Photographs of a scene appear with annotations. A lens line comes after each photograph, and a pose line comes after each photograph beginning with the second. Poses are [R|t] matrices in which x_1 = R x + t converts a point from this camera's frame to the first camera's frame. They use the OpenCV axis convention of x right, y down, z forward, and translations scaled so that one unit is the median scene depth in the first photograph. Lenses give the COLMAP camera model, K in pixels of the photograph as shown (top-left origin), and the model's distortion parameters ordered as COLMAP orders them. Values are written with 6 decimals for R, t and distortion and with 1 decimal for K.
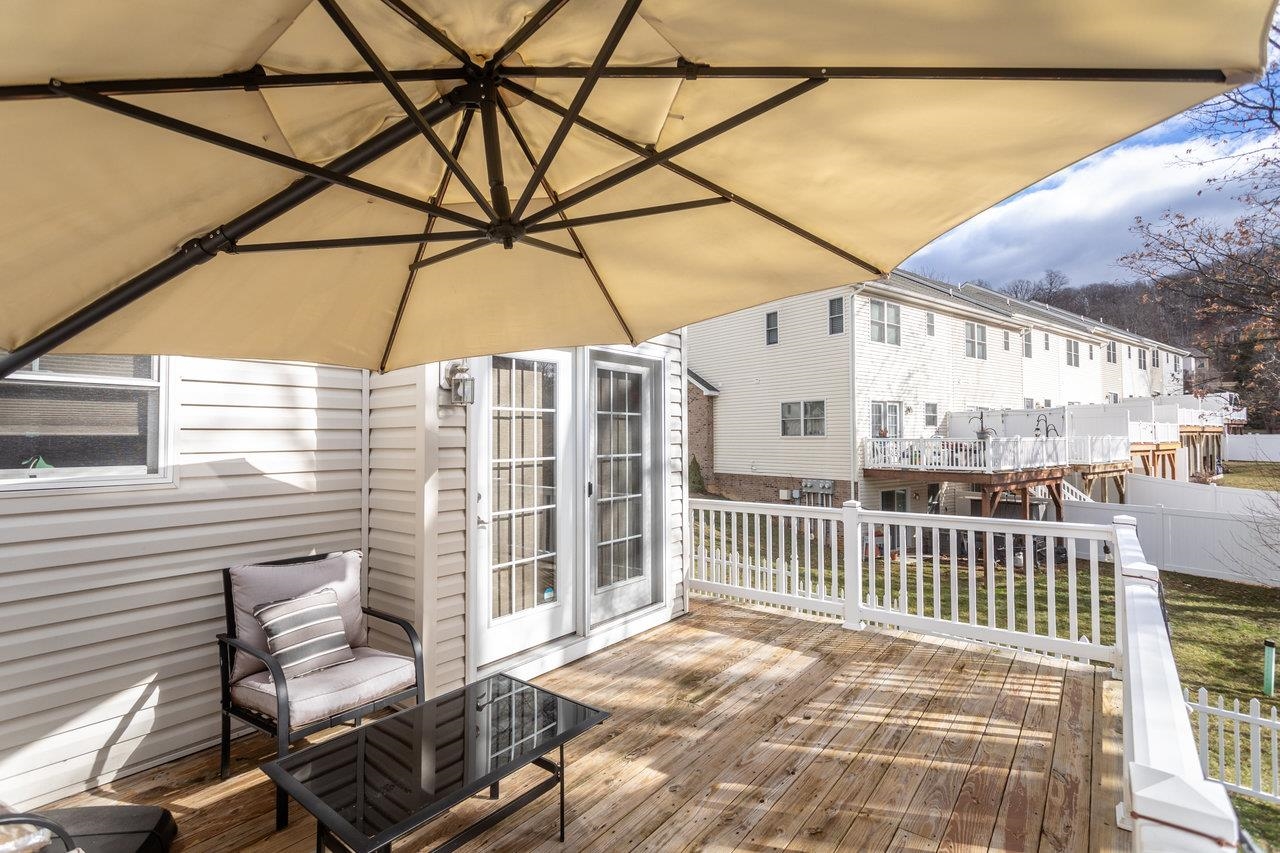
lens RADIAL K [[598.6, 0, 640.0], [0, 598.6, 426.5], [0, 0, 1]] dist [0.000271, 0.002269]
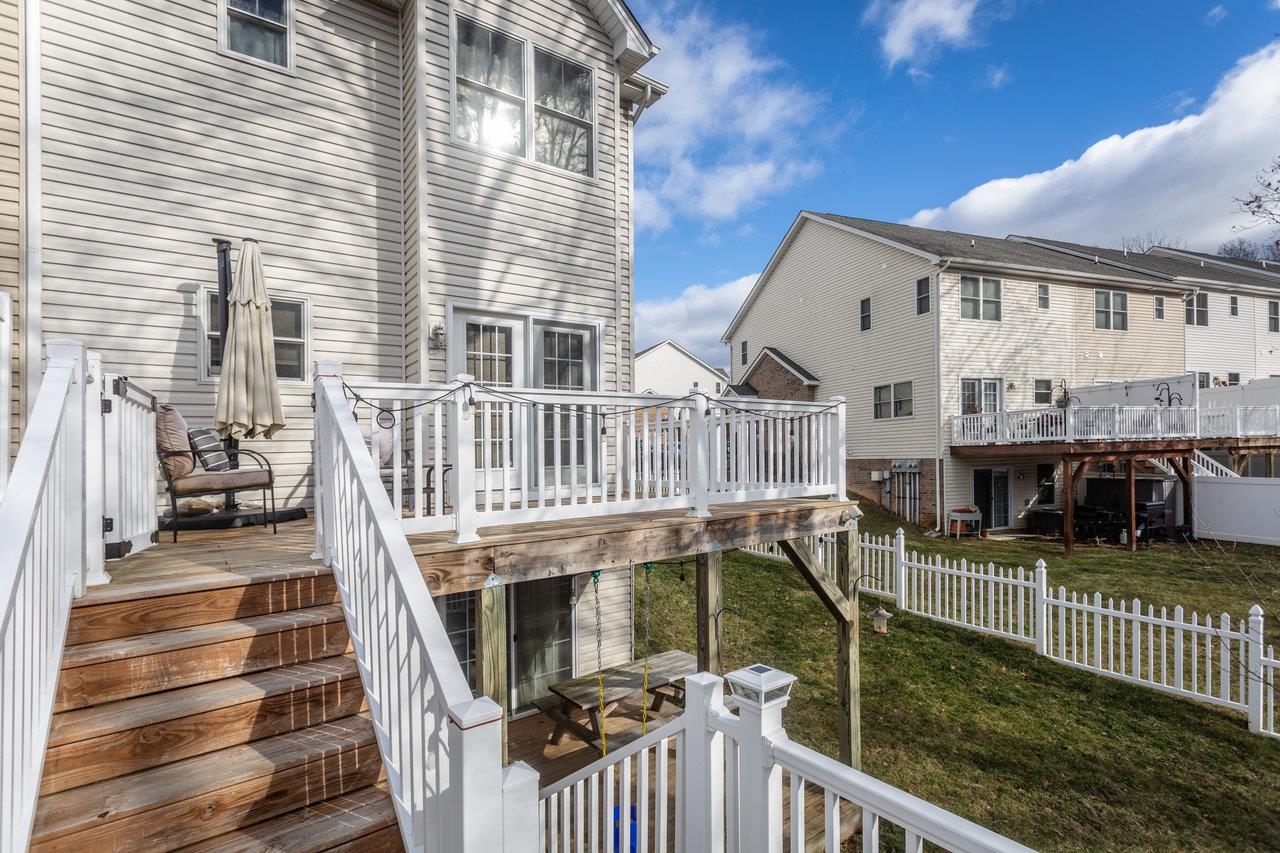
lens RADIAL K [[604.5, 0, 632.8], [0, 604.5, 444.4], [0, 0, 1]] dist [0.000673, 0.000719]
pose [[0.961978, -0.023567, -0.272107, 0.127281], [0.026328, 0.999632, 0.006498, 0.043774], [0.271854, -0.013414, 0.962245, -0.108825]]
